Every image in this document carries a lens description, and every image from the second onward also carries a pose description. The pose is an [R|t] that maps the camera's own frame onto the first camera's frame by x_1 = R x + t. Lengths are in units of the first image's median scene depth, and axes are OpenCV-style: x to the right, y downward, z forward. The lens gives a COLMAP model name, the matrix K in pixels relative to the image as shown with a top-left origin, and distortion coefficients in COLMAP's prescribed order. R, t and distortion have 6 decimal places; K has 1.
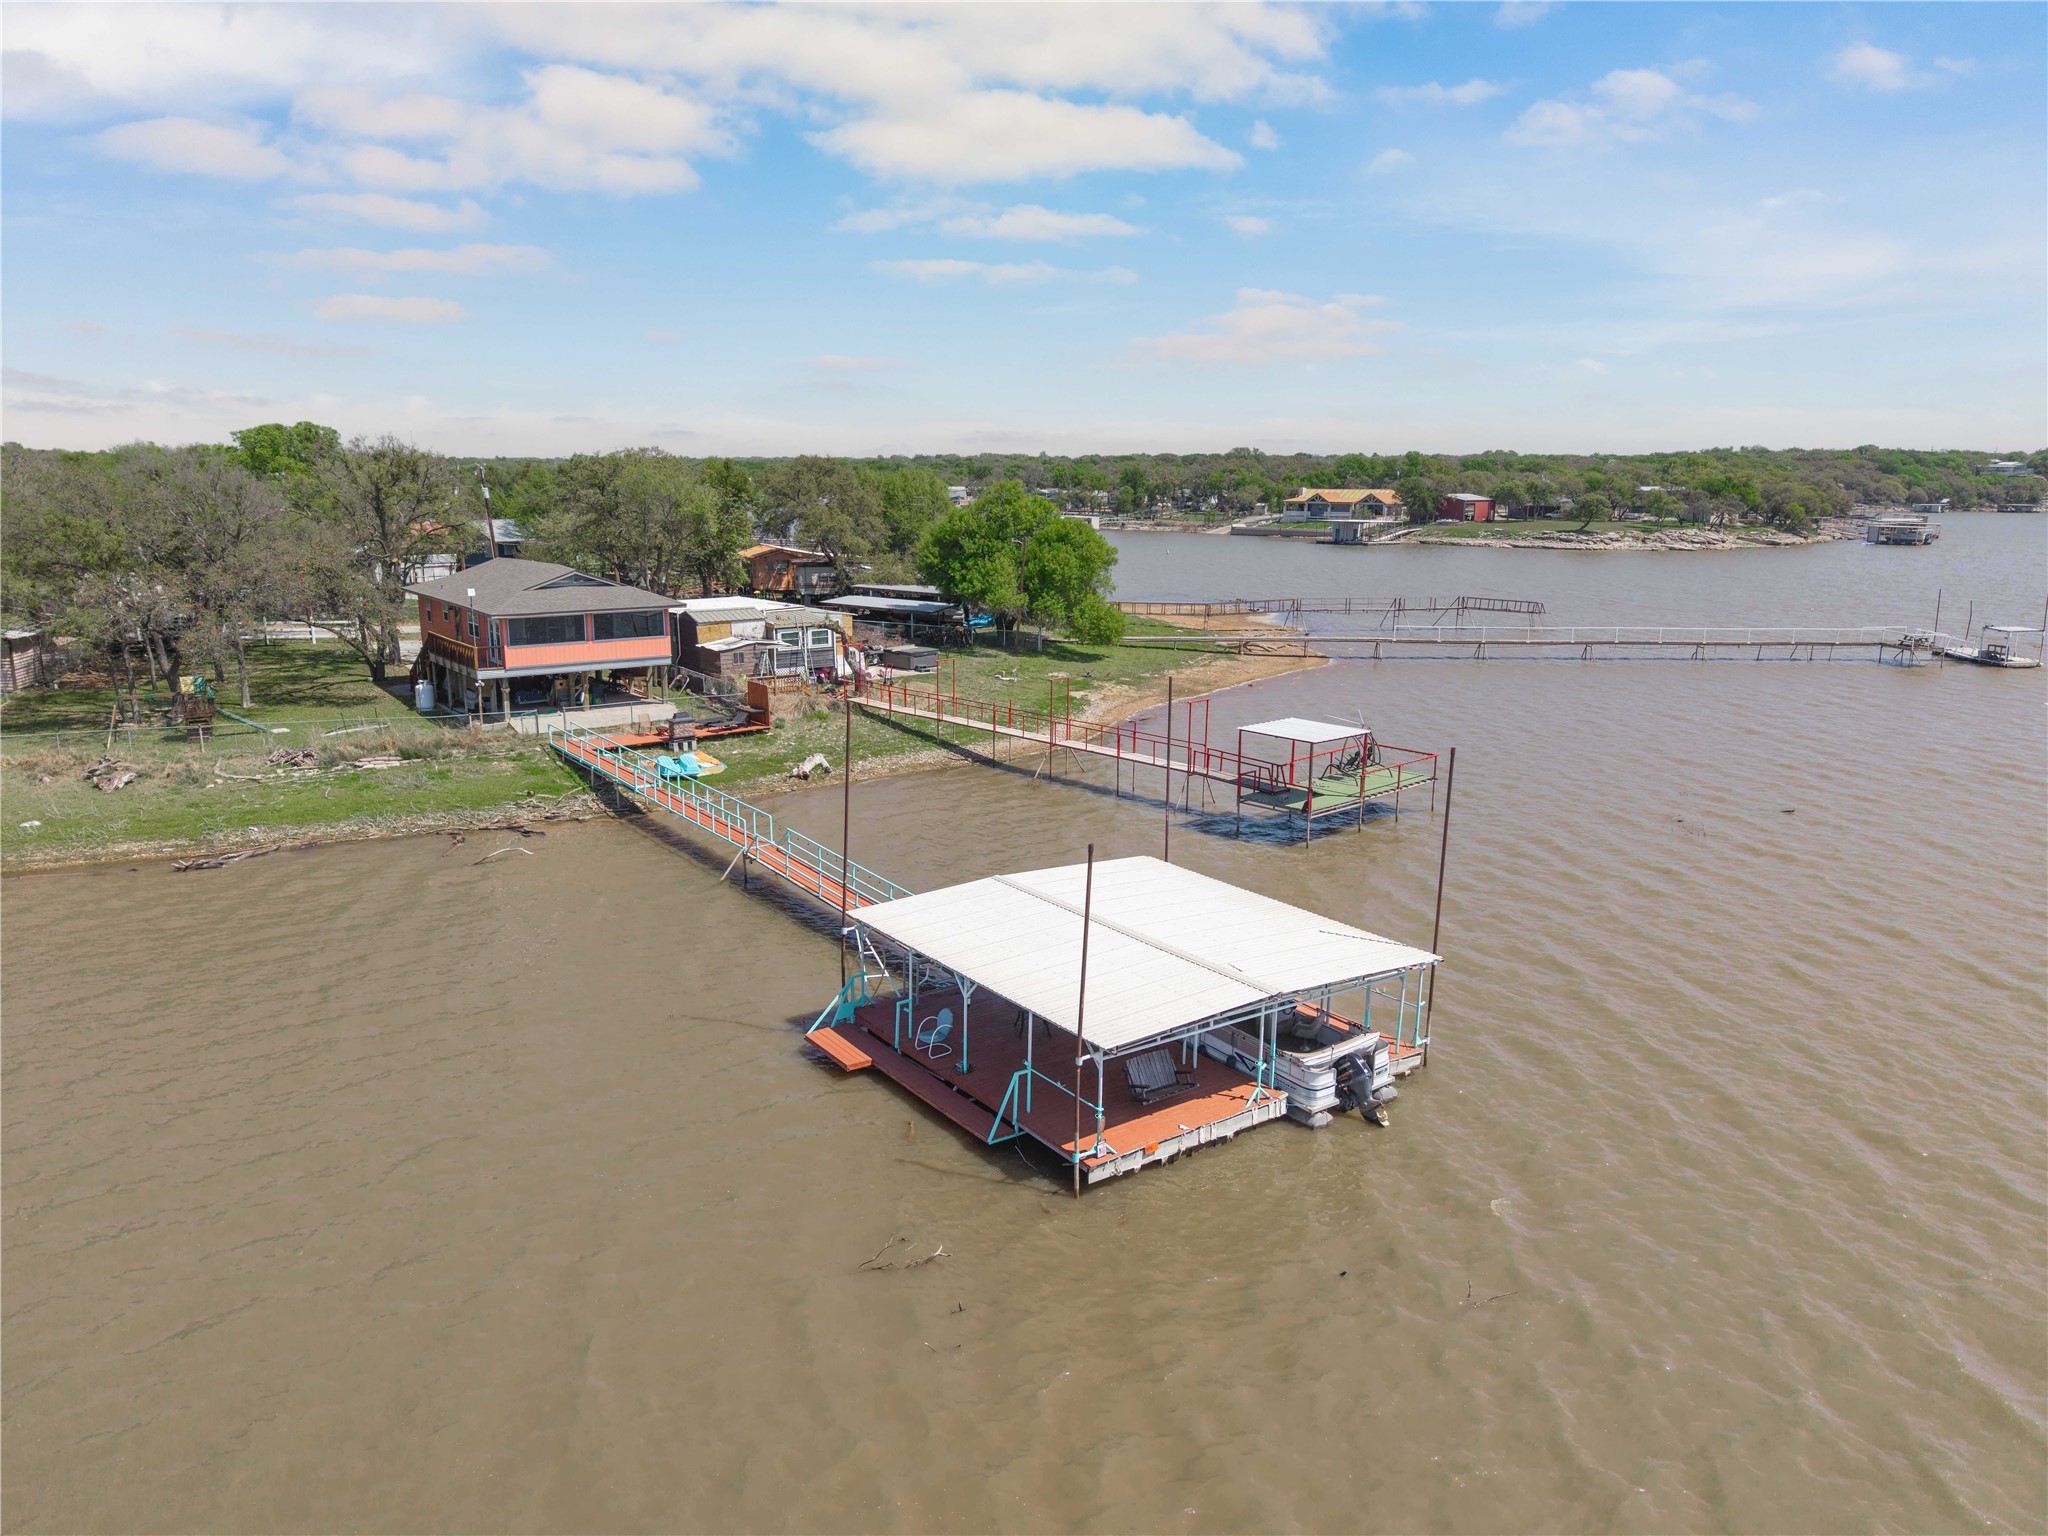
lens RADIAL K [[1398.8, 0, 1032.6], [0, 1398.8, 762.5], [0, 0, 1]] dist [0.010346, -0.012959]
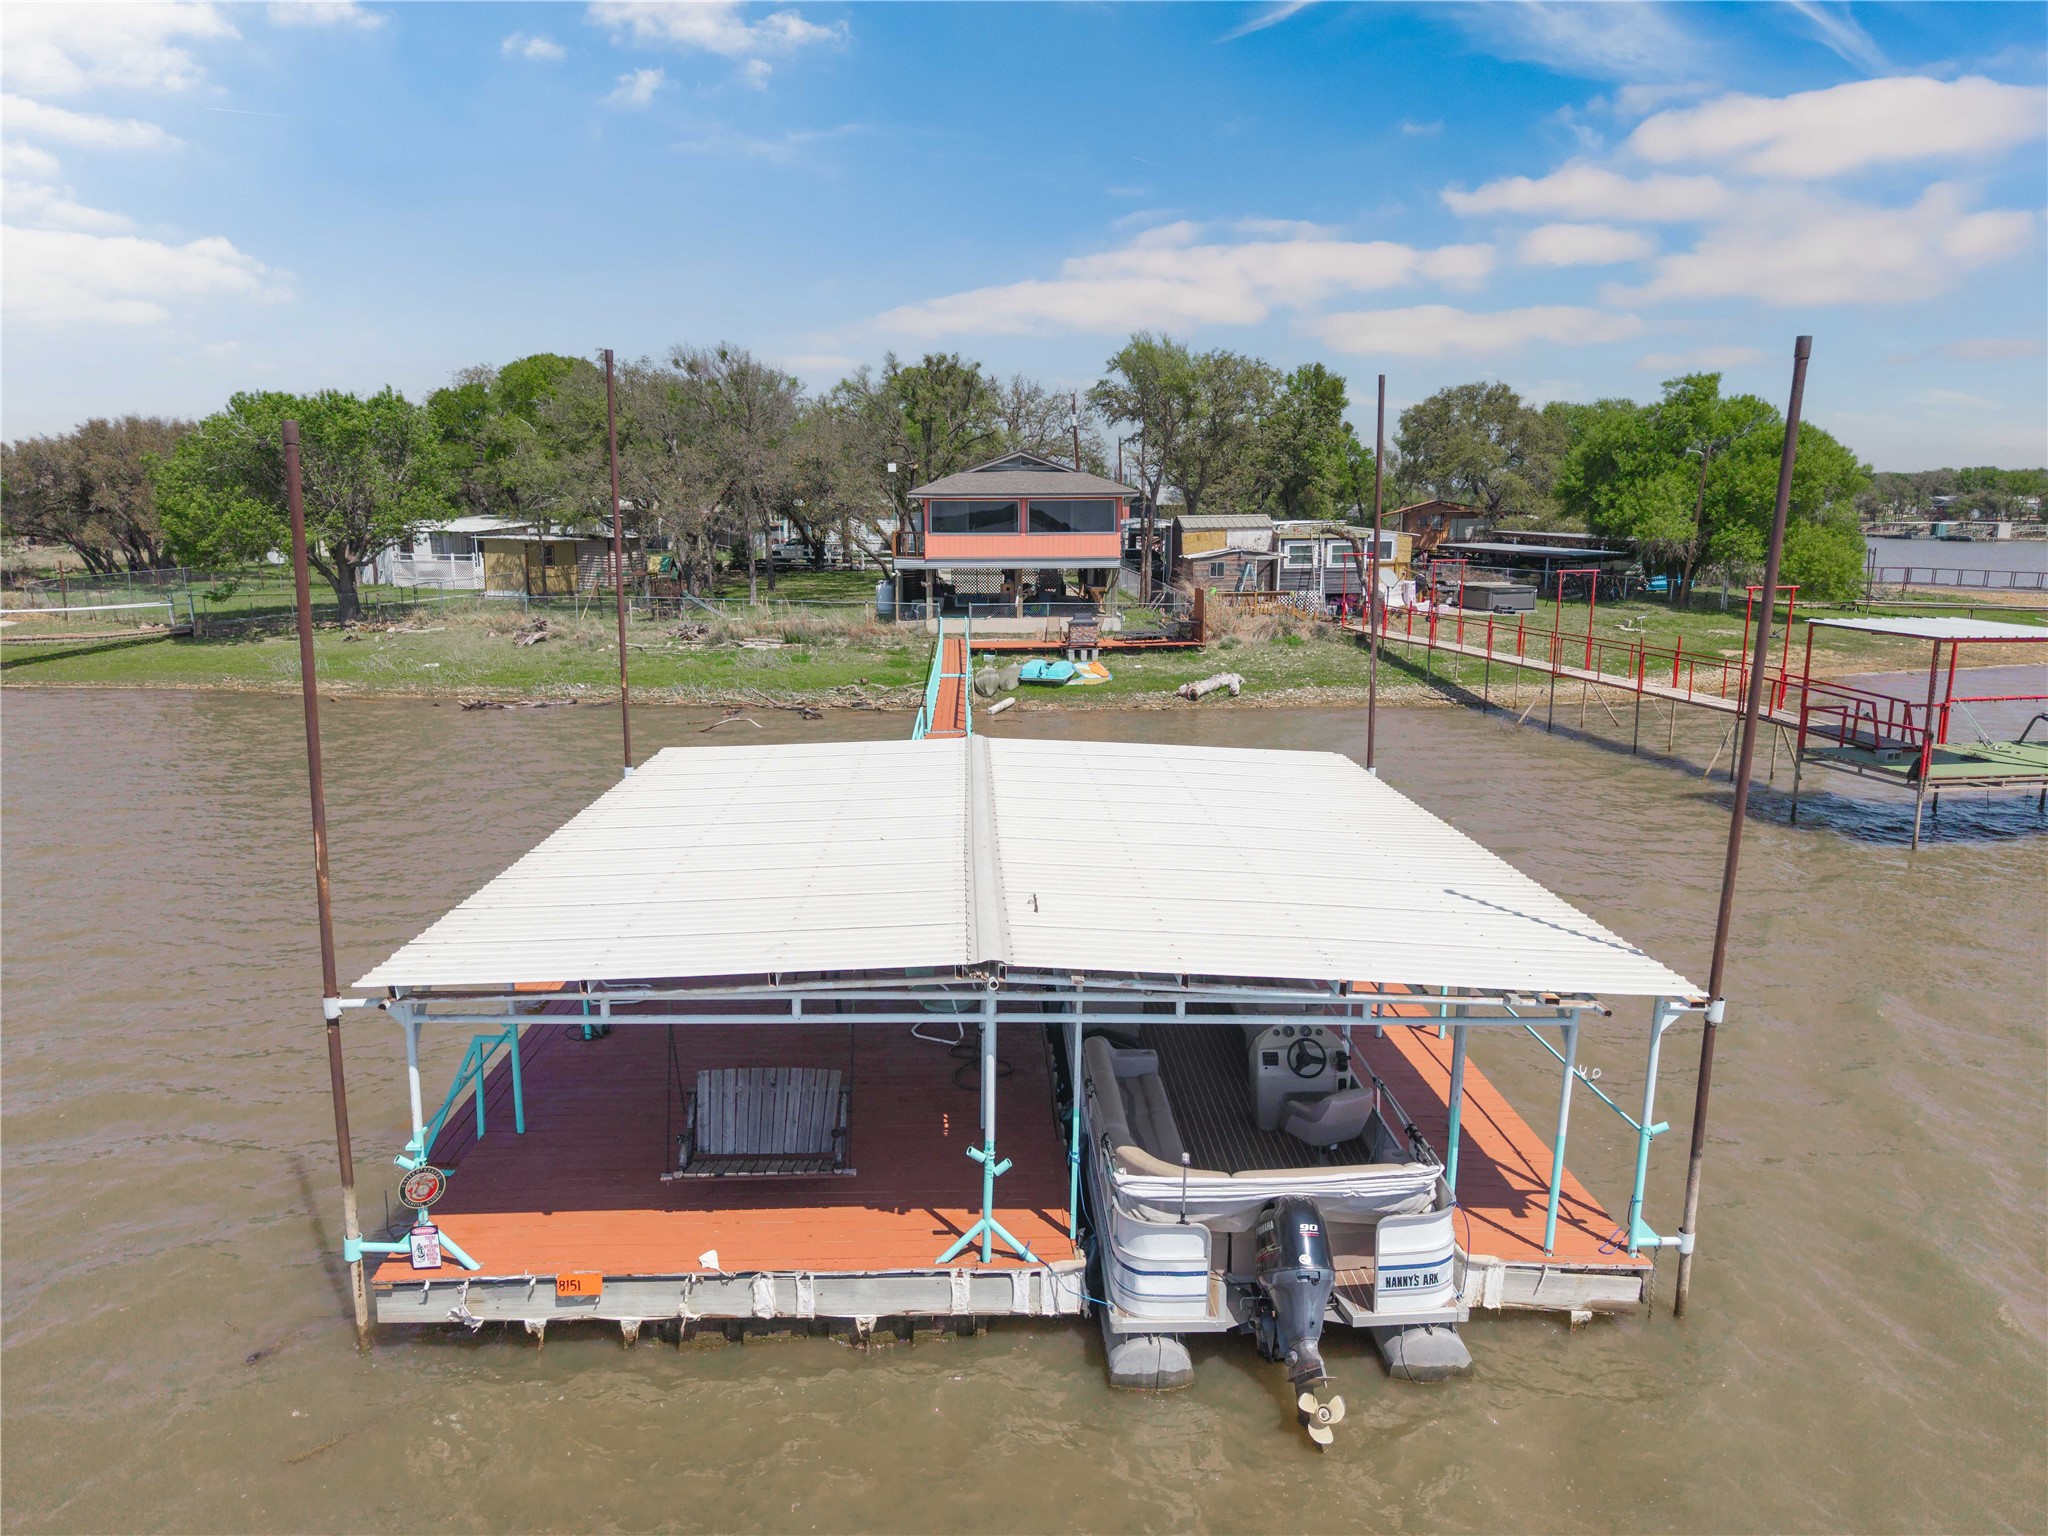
lens RADIAL K [[1398.8, 0, 1011.3], [0, 1398.8, 773.7], [0, 0, 1]] dist [0.010346, -0.012959]
pose [[0.827004, 0.093477, -0.554371, 0.159753], [-0.103999, 0.994498, 0.012546, 0.047789], [0.552494, 0.047278, 0.832175, 0.302604]]
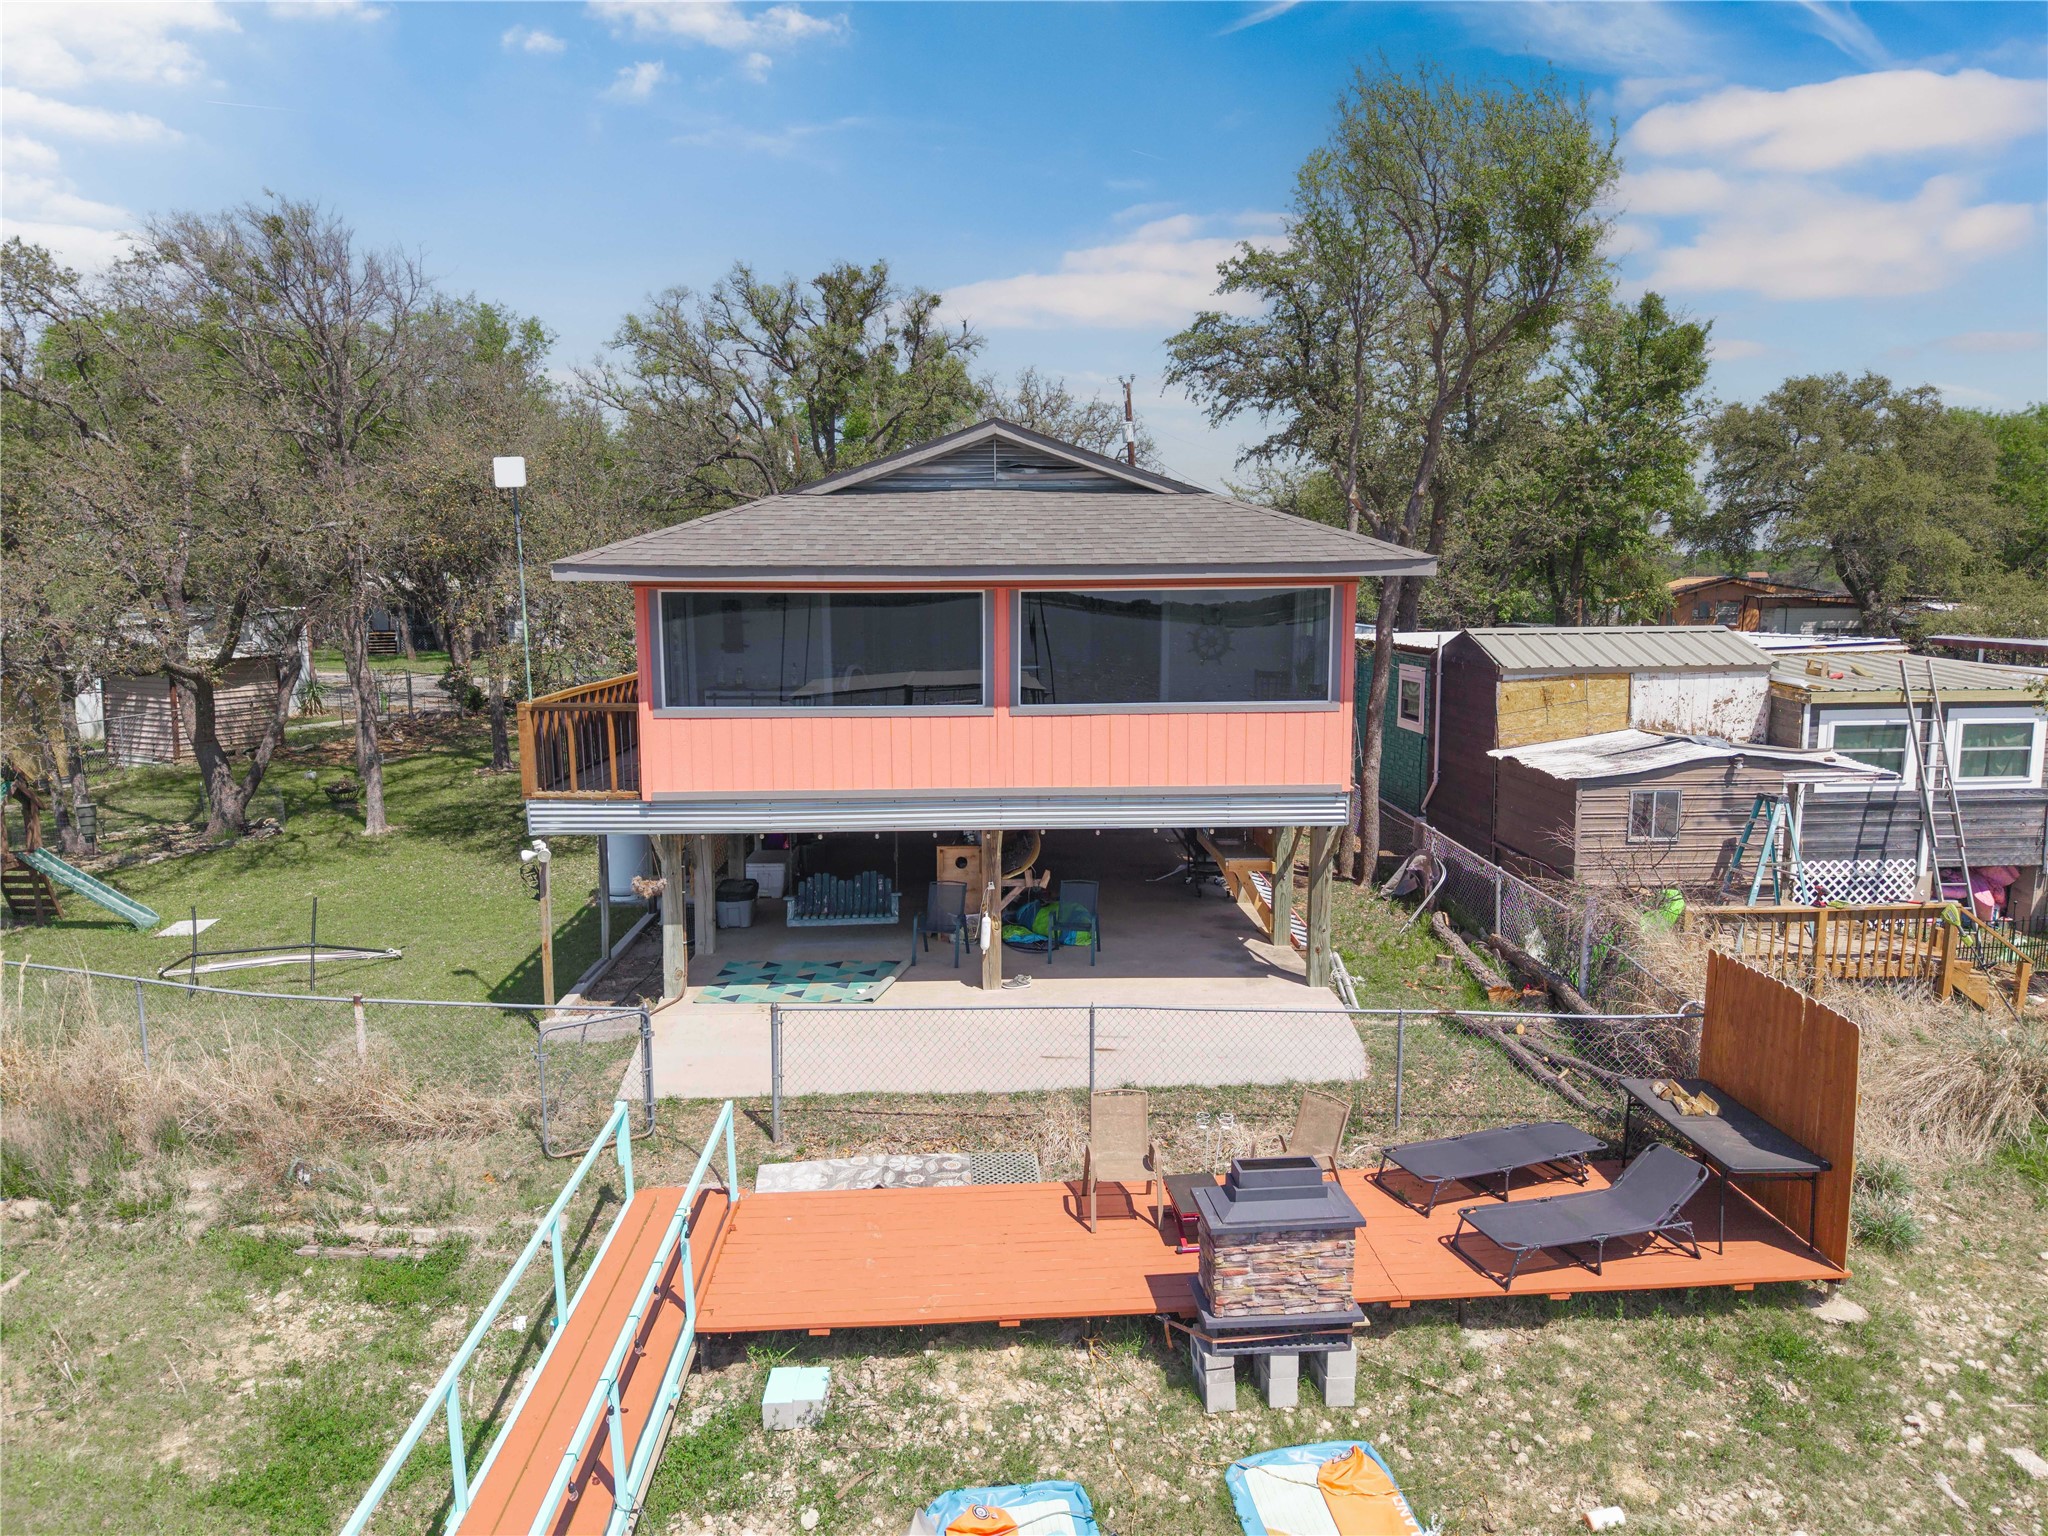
lens RADIAL K [[1398.8, 0, 1040.0], [0, 1398.8, 777.7], [0, 0, 1]] dist [0.010346, -0.012959]
pose [[0.827043, 0.064472, -0.558430, -0.179233], [-0.101874, 0.994142, -0.036101, -0.067240], [0.552831, 0.086747, 0.828766, 0.812845]]
